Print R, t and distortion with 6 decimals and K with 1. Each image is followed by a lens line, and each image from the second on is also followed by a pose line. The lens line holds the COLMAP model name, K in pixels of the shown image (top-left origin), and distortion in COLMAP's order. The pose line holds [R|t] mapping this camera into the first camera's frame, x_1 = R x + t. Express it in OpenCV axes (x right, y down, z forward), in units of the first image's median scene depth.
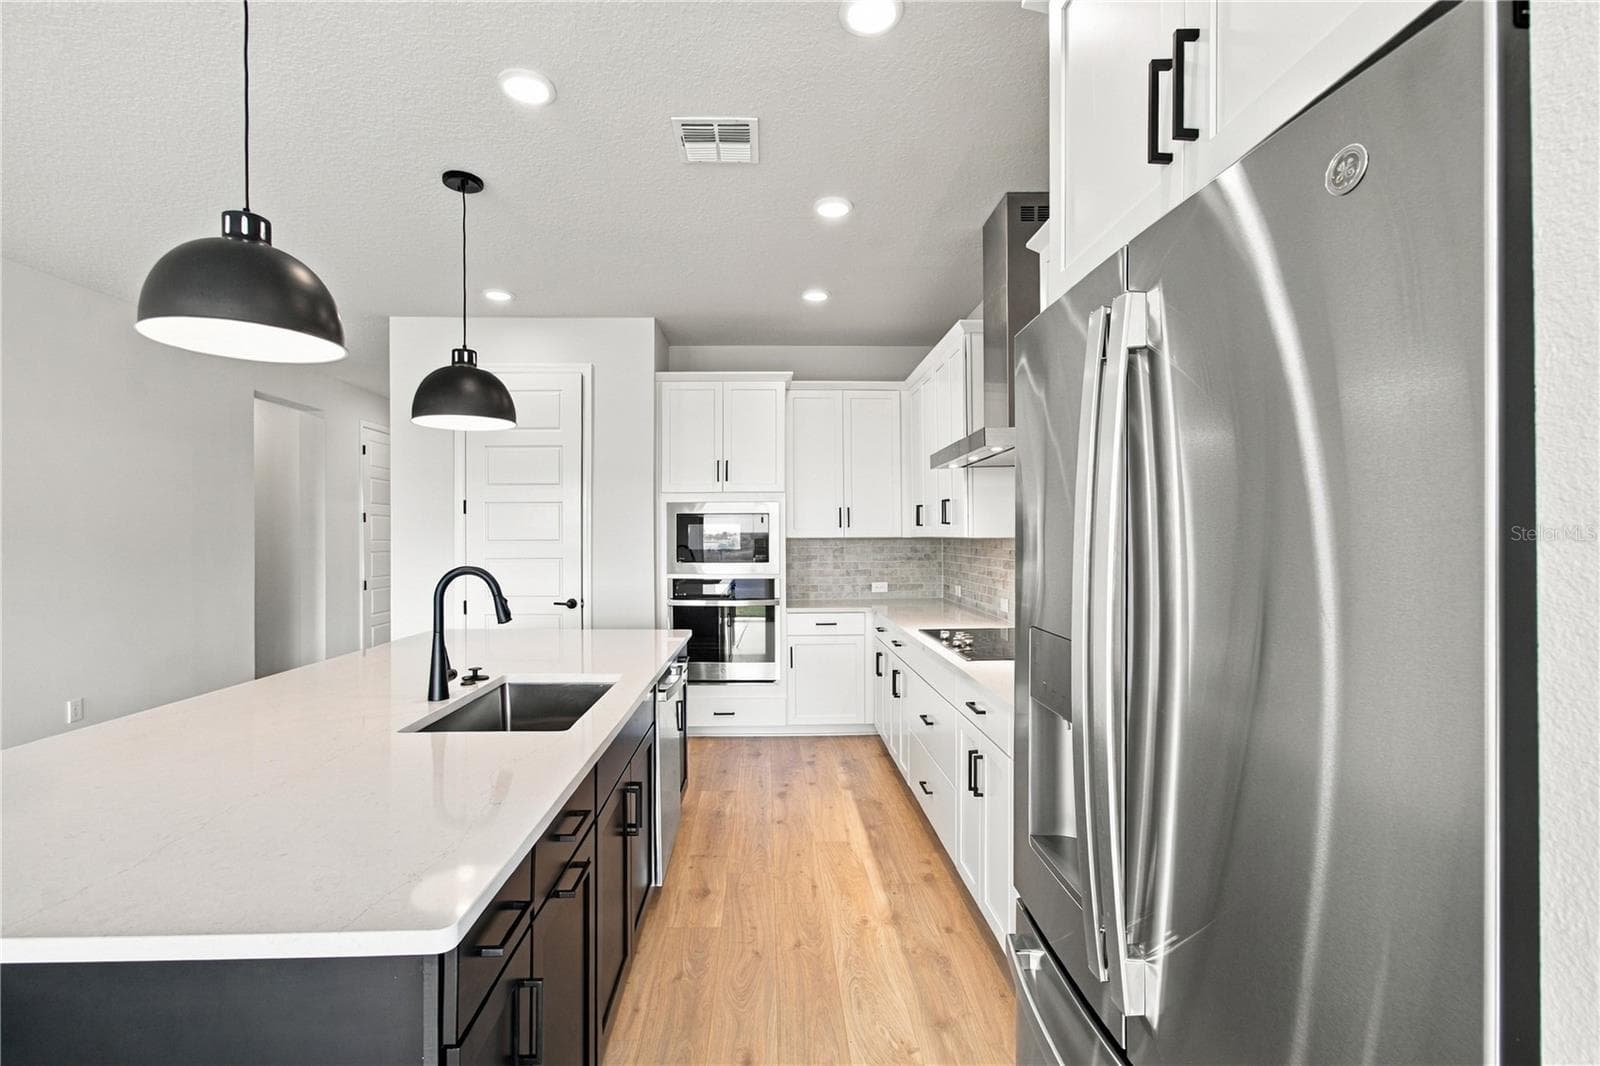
lens RADIAL K [[728.9, 0, 792.4], [0, 728.9, 541.5], [0, 0, 1]] dist [0.000984, 0.000460]
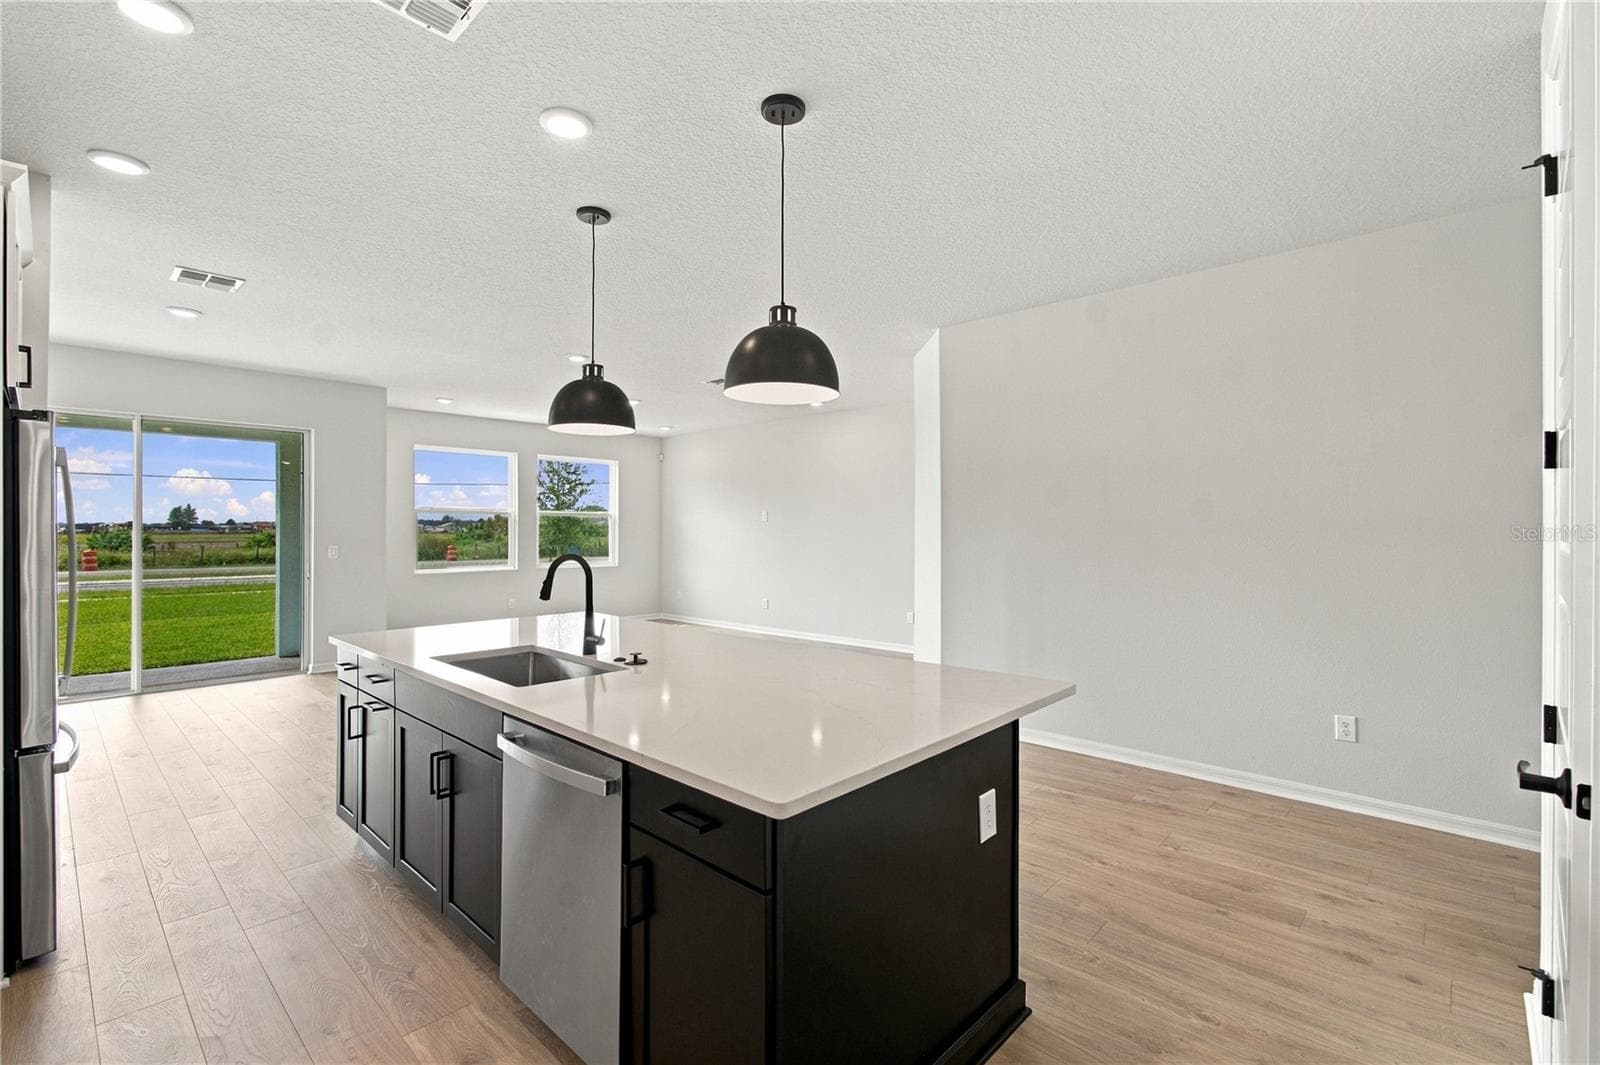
lens RADIAL K [[713.3, 0, 786.0], [0, 713.3, 529.3], [0, 0, 1]] dist [-0.017921, 0.018316]
pose [[-0.715940, 0.002671, -0.698157, 0.081183], [-0.001539, 0.999984, 0.005403, -0.009176], [0.698160, 0.004943, -0.715925, 1.084925]]
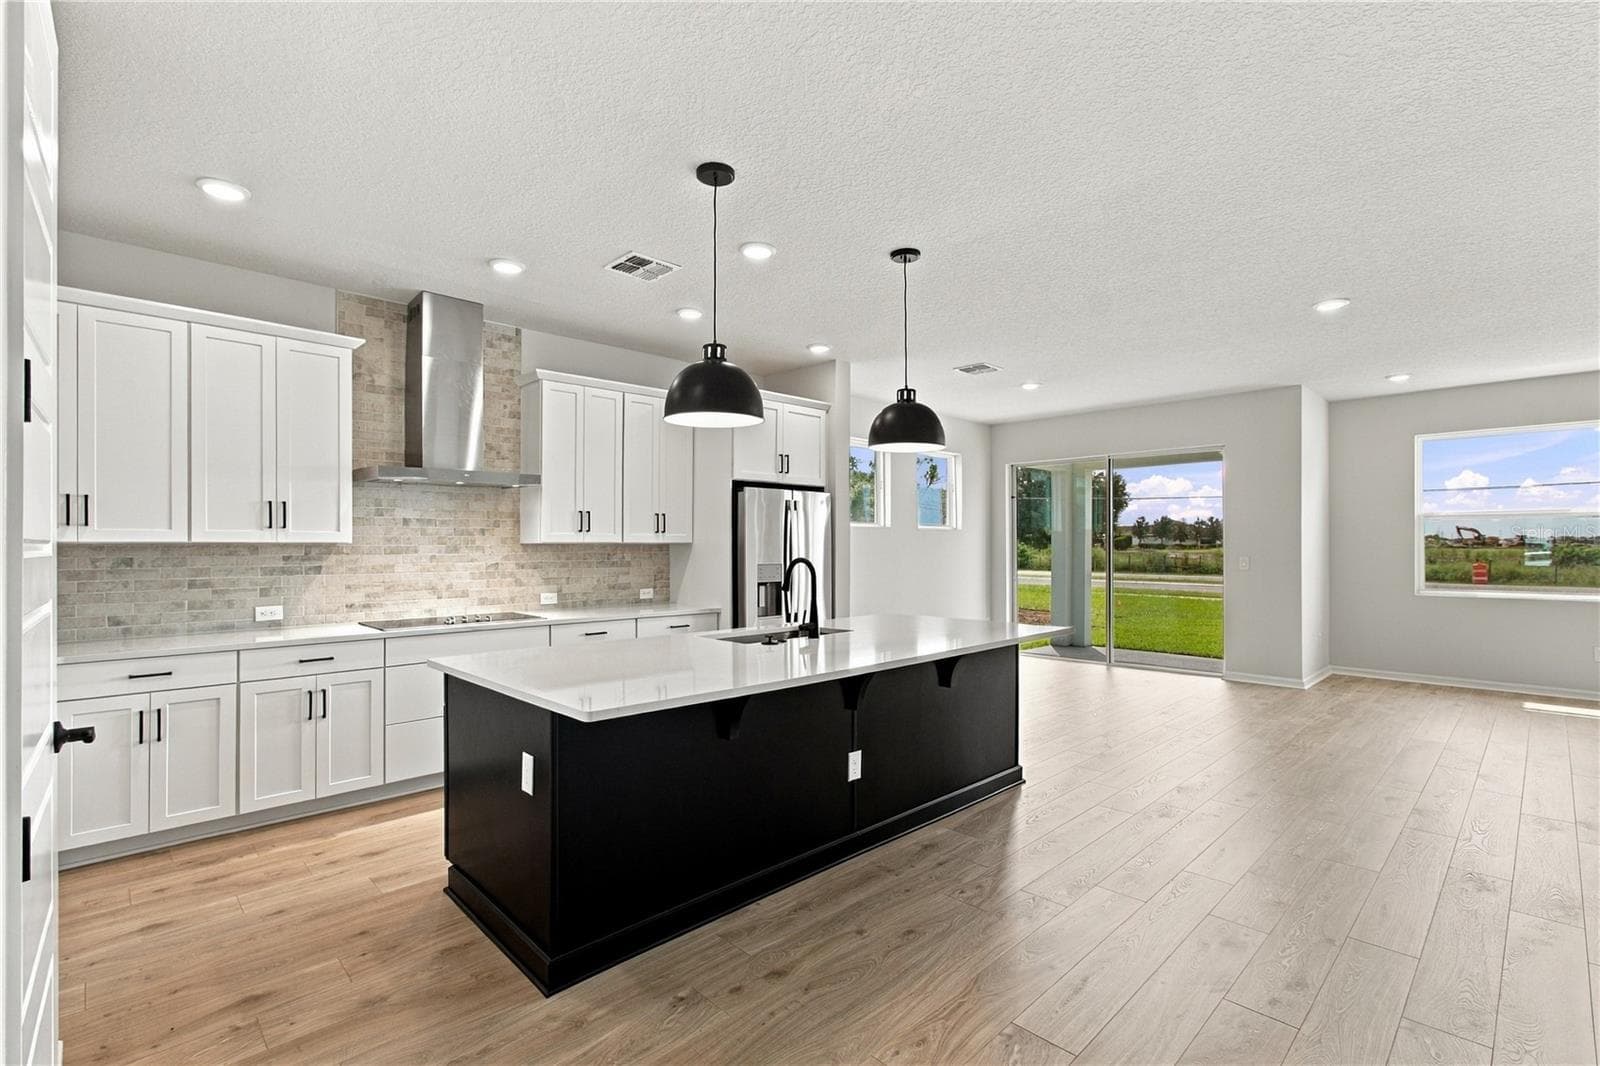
lens RADIAL K [[728.9, 0, 792.4], [0, 728.9, 541.5], [0, 0, 1]] dist [0.000984, 0.000460]
pose [[-0.667120, 0.005155, 0.744933, -0.852783], [0.005561, 0.999983, -0.001940, -0.001981], [-0.744930, 0.002849, -0.667137, 1.076145]]
